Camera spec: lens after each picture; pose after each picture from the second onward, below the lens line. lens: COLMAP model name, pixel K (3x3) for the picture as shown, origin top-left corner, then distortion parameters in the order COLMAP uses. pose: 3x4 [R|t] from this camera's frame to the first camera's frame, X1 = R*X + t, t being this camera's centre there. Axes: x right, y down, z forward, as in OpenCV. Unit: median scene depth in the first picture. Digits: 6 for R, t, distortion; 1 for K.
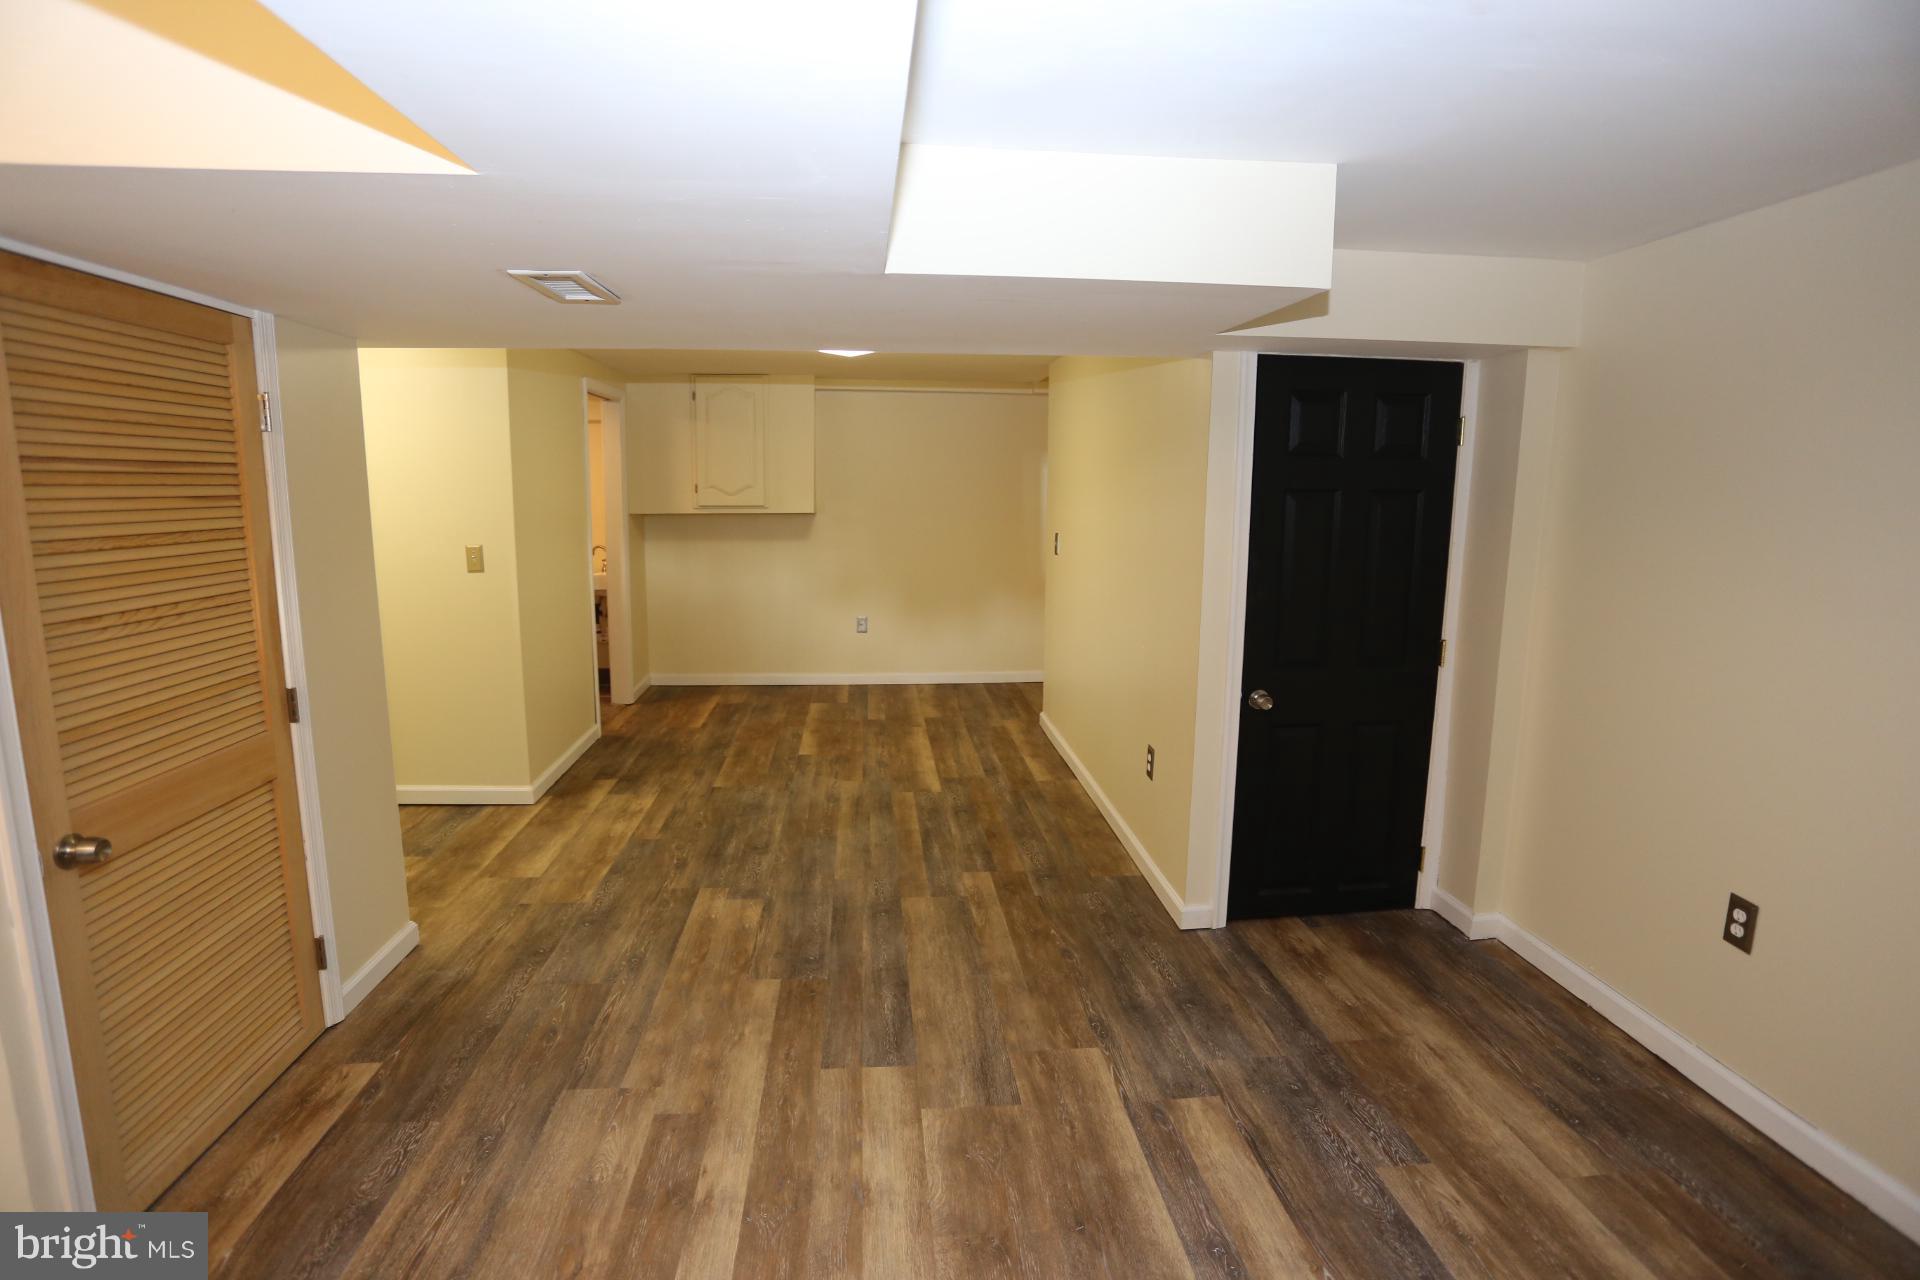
lens RADIAL K [[932.6, 0, 948.6], [0, 932.6, 631.1], [0, 0, 1]] dist [-0.078925, 0.036628]
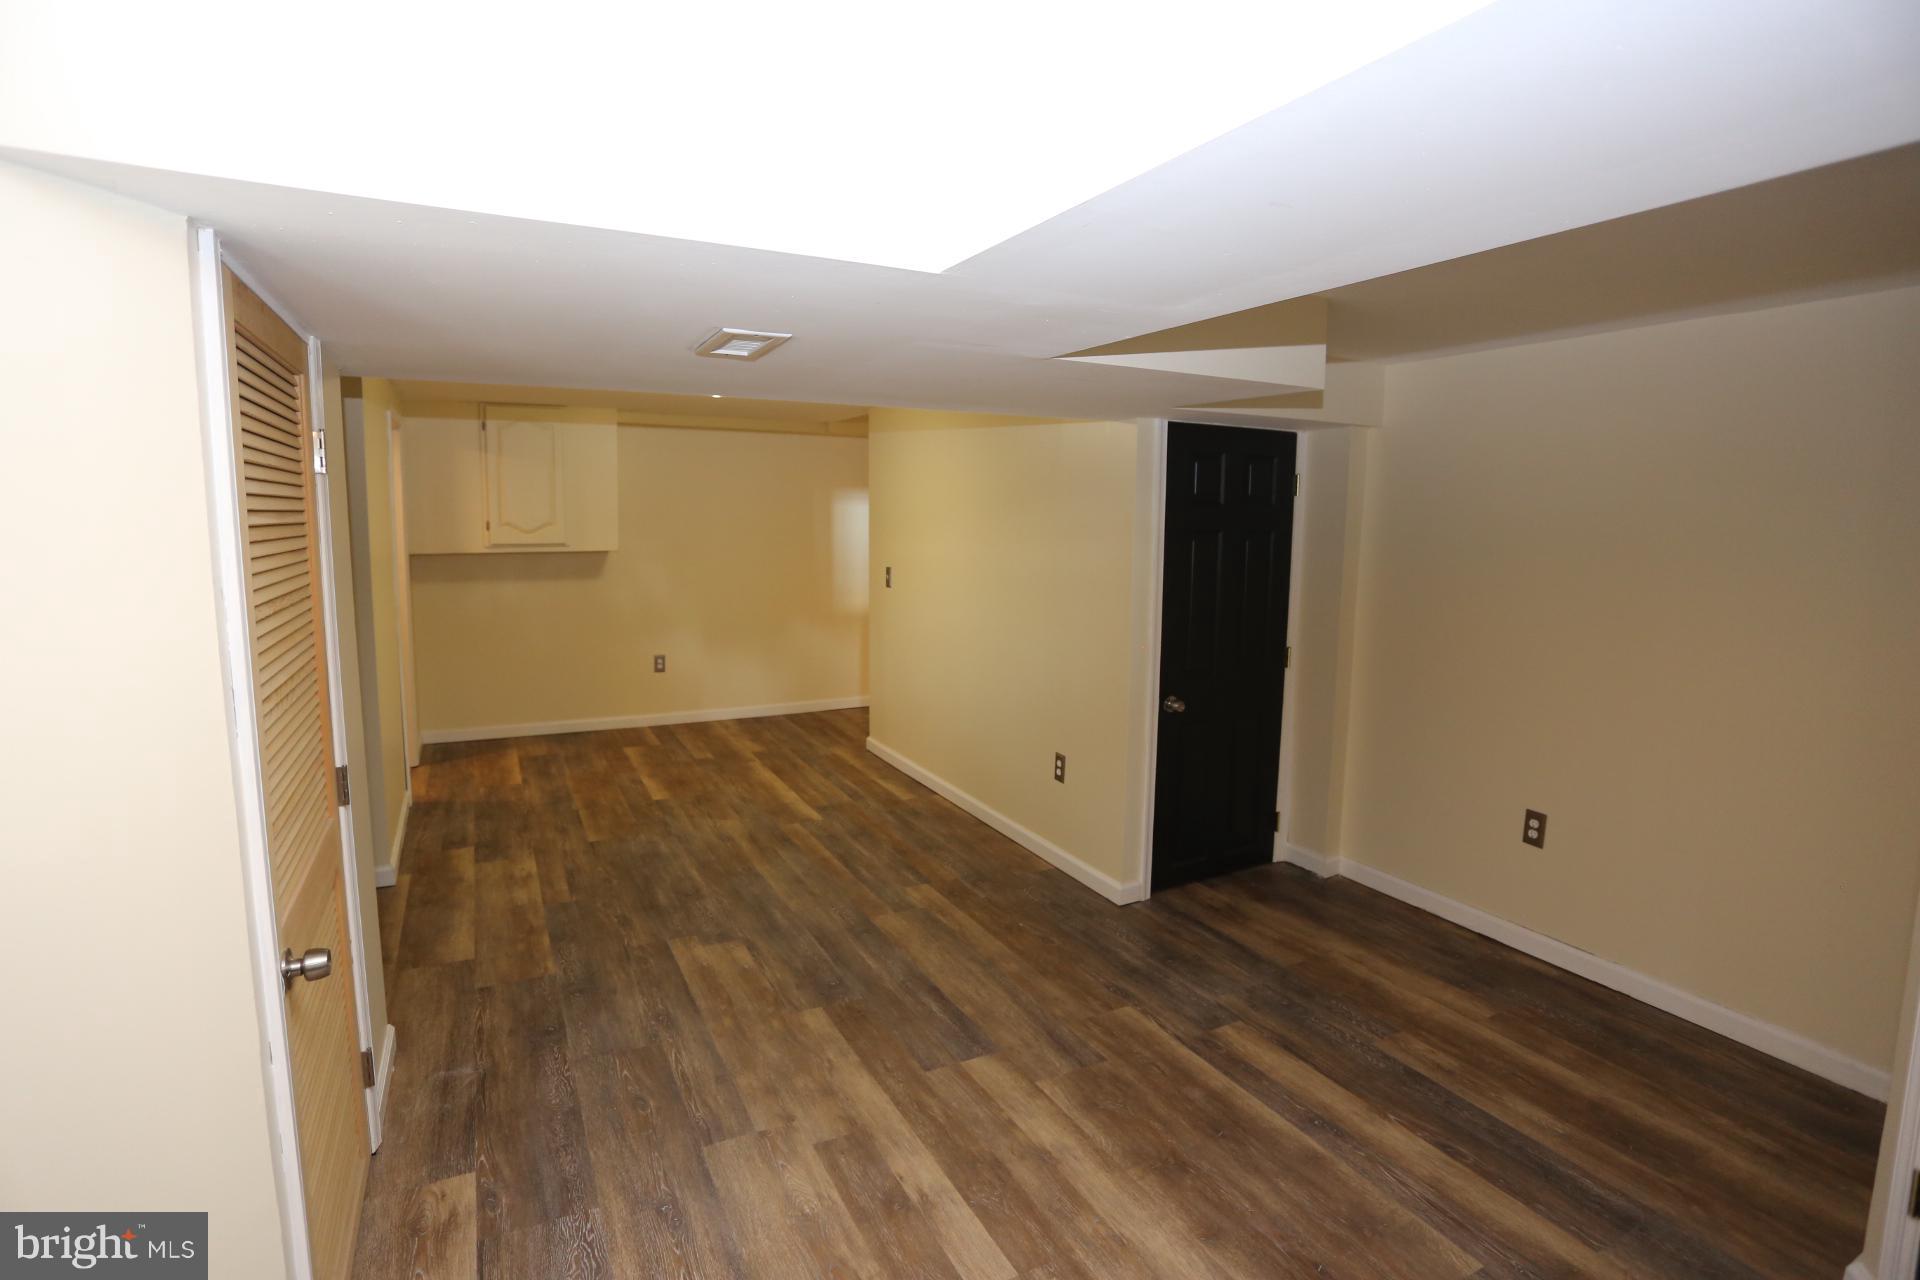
lens RADIAL K [[932.6, 0, 948.6], [0, 932.6, 631.1], [0, 0, 1]] dist [-0.078925, 0.036628]
pose [[0.927458, -0.042784, 0.371471, -0.415995], [0.053753, 0.998369, -0.019219, -0.015010], [-0.370043, 0.037793, 0.928246, -0.026468]]
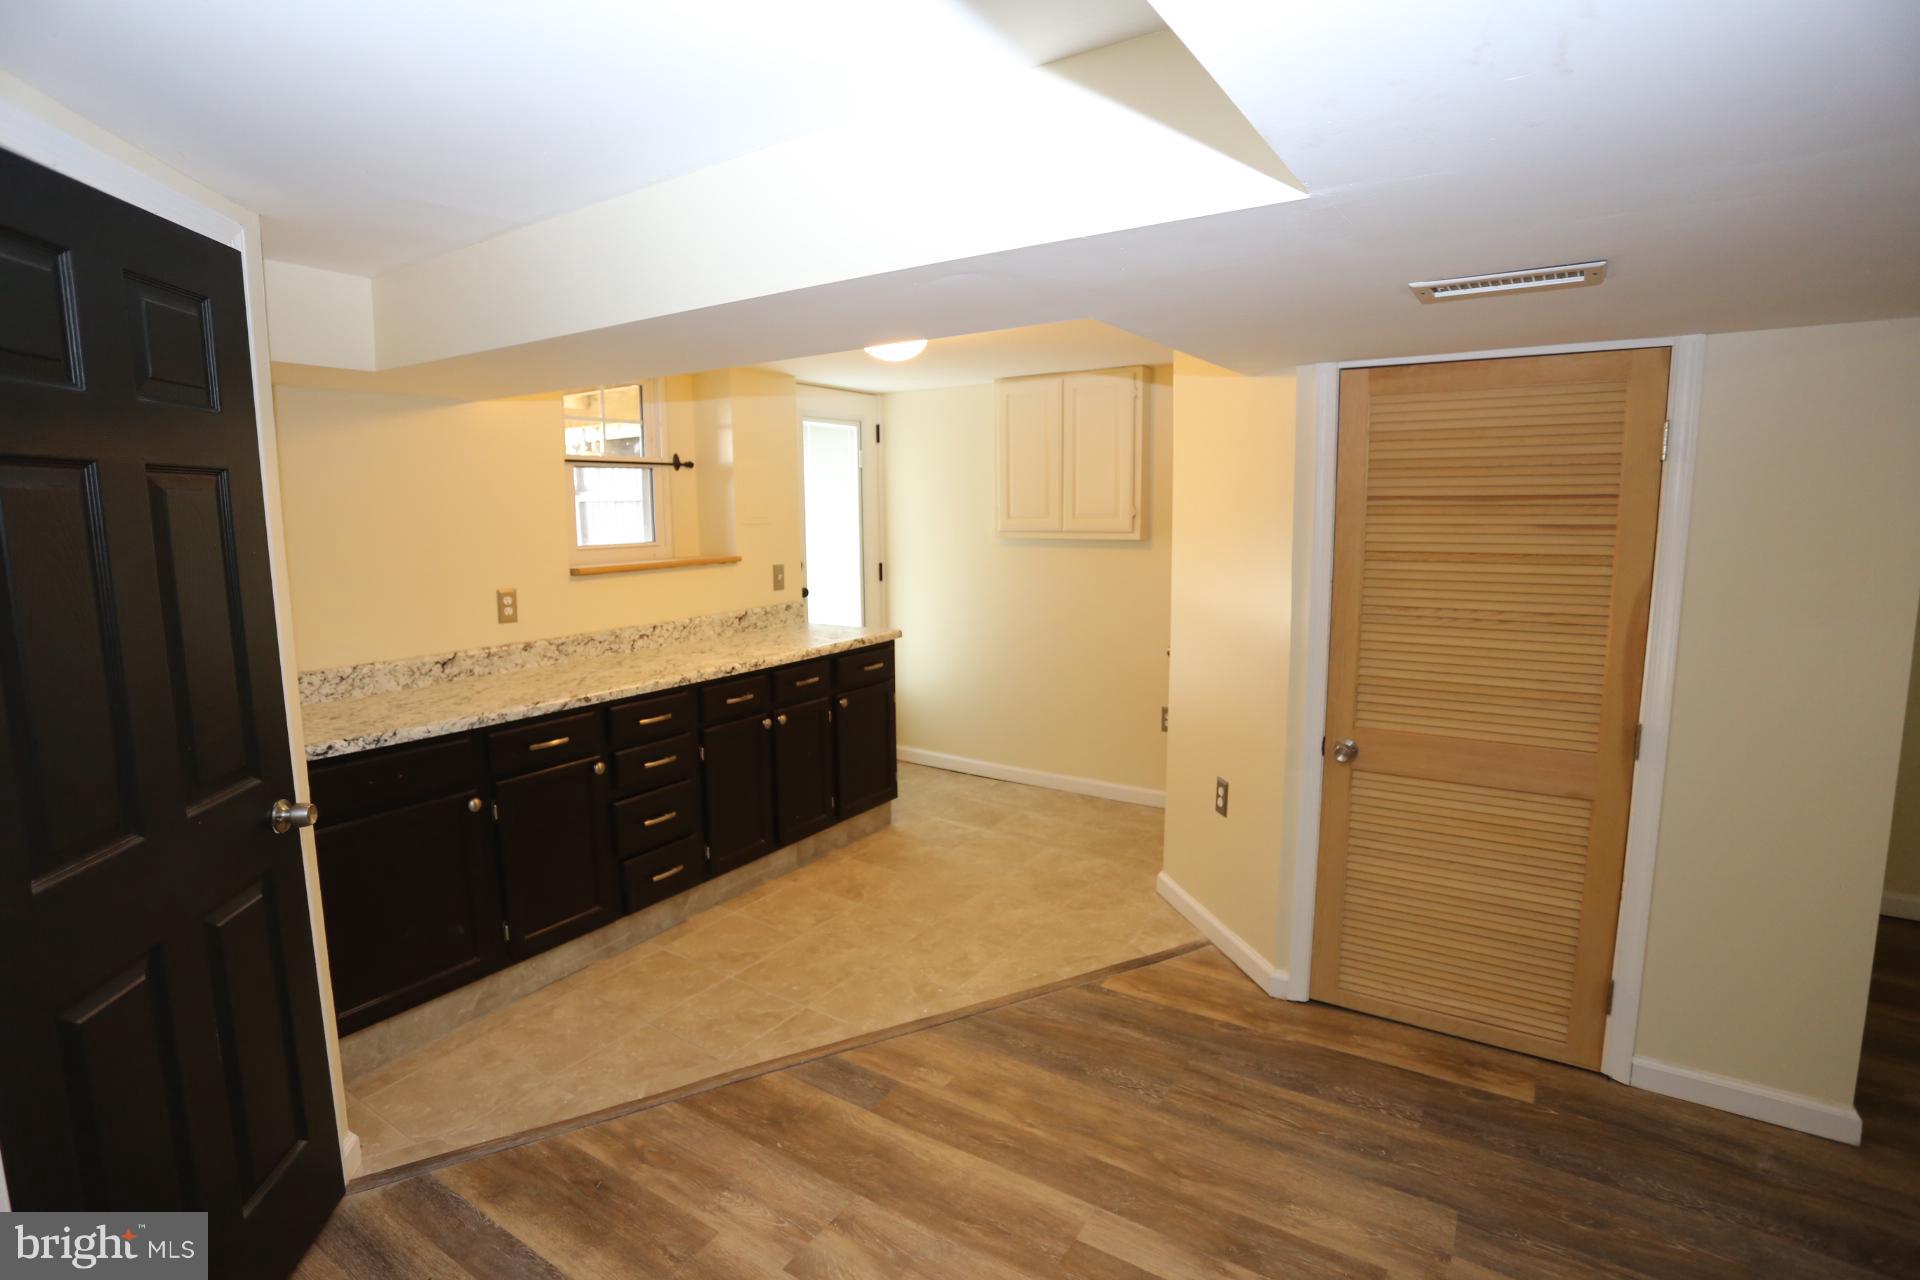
lens RADIAL K [[932.6, 0, 948.6], [0, 932.6, 631.1], [0, 0, 1]] dist [-0.078925, 0.036628]
pose [[-0.621923, 0.102998, -0.776275, 0.391968], [-0.113865, 0.968882, 0.219778, -0.133365], [0.774756, 0.225075, -0.590842, 0.805306]]
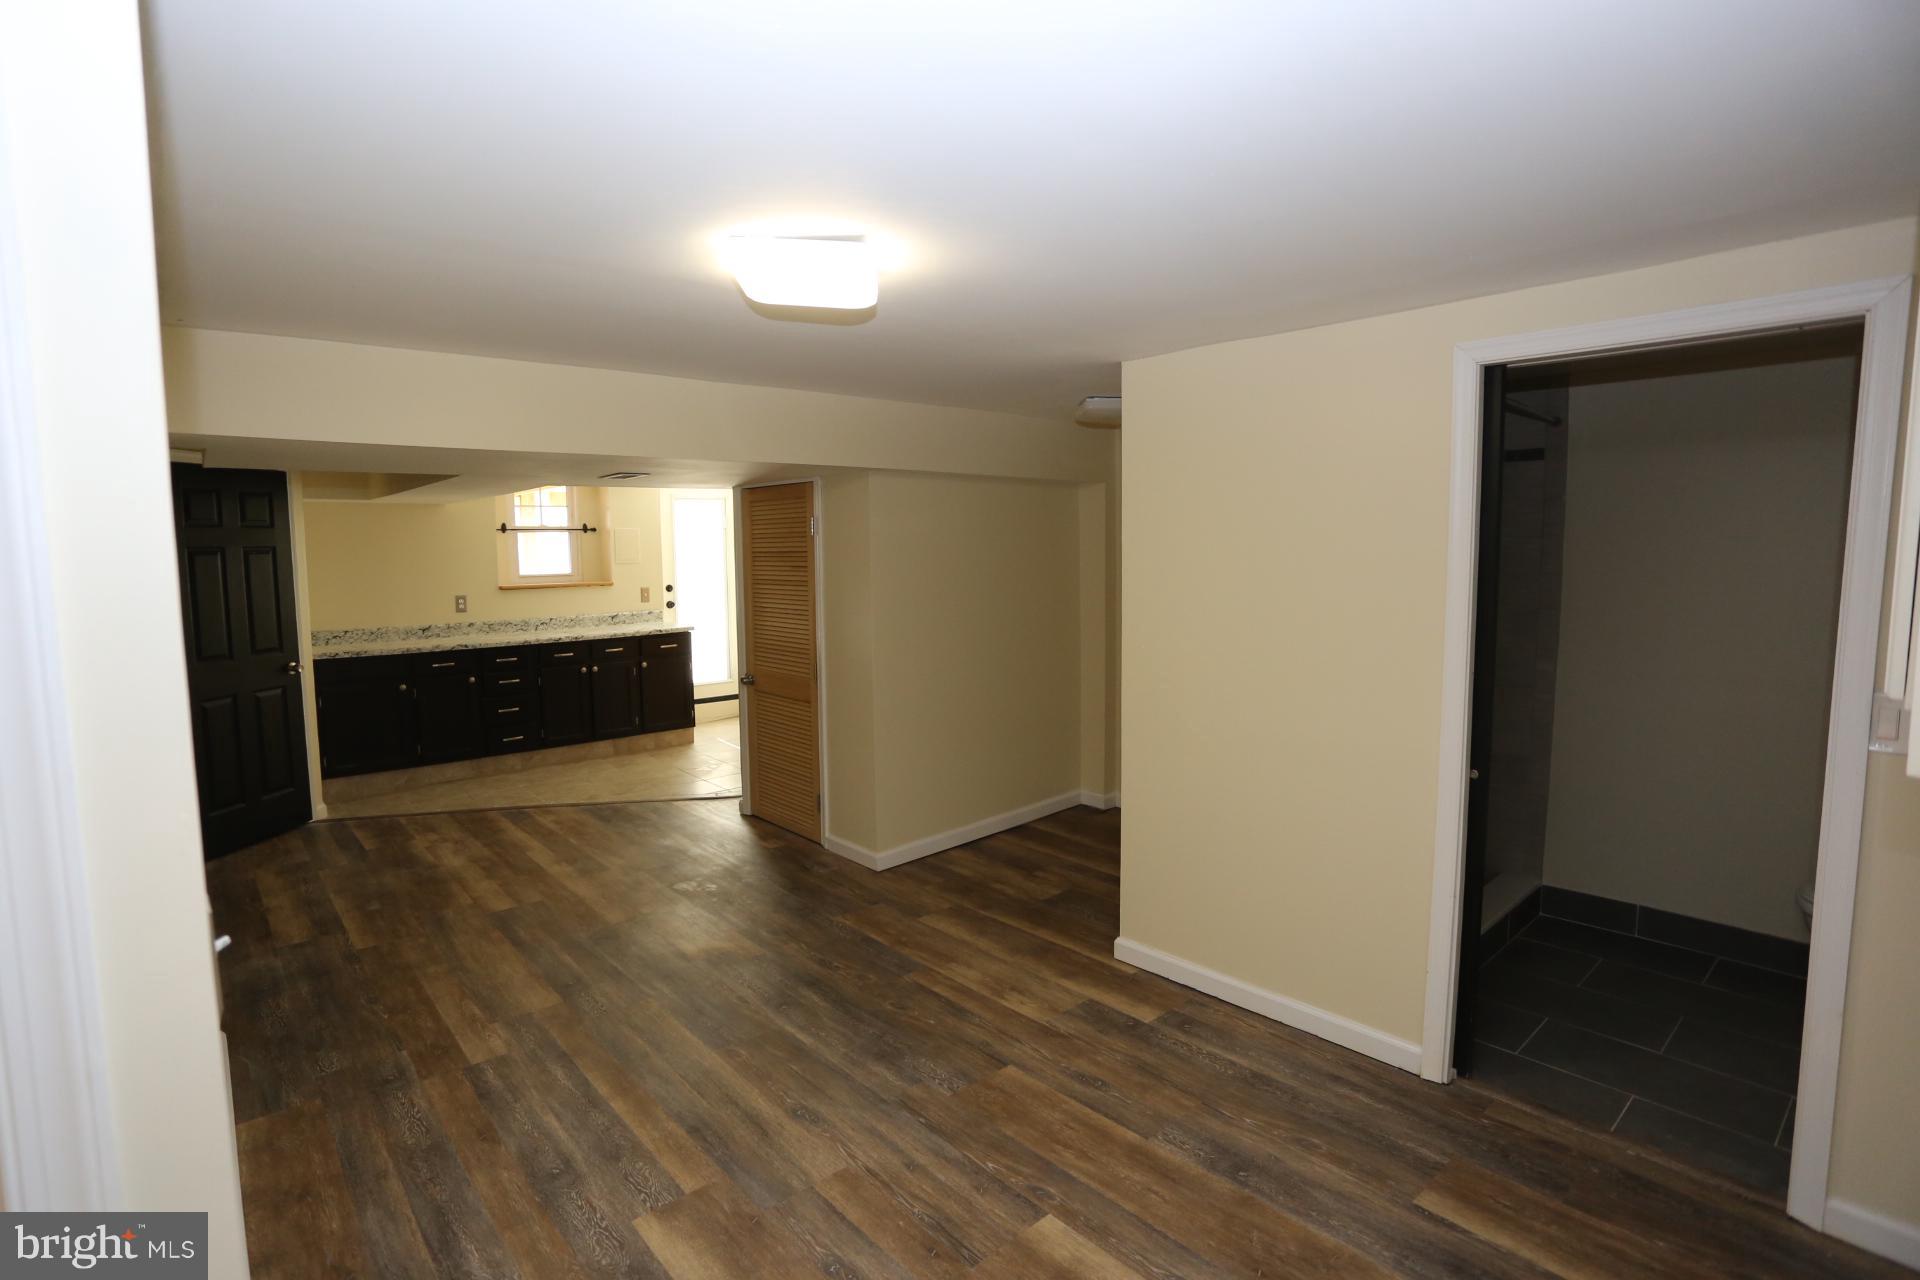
lens RADIAL K [[932.6, 0, 948.6], [0, 932.6, 631.1], [0, 0, 1]] dist [-0.078925, 0.036628]
pose [[-0.810663, 0.053913, -0.583026, 0.185422], [-0.086076, 0.973960, 0.209746, -0.378601], [0.579152, 0.220218, -0.784912, 2.273636]]
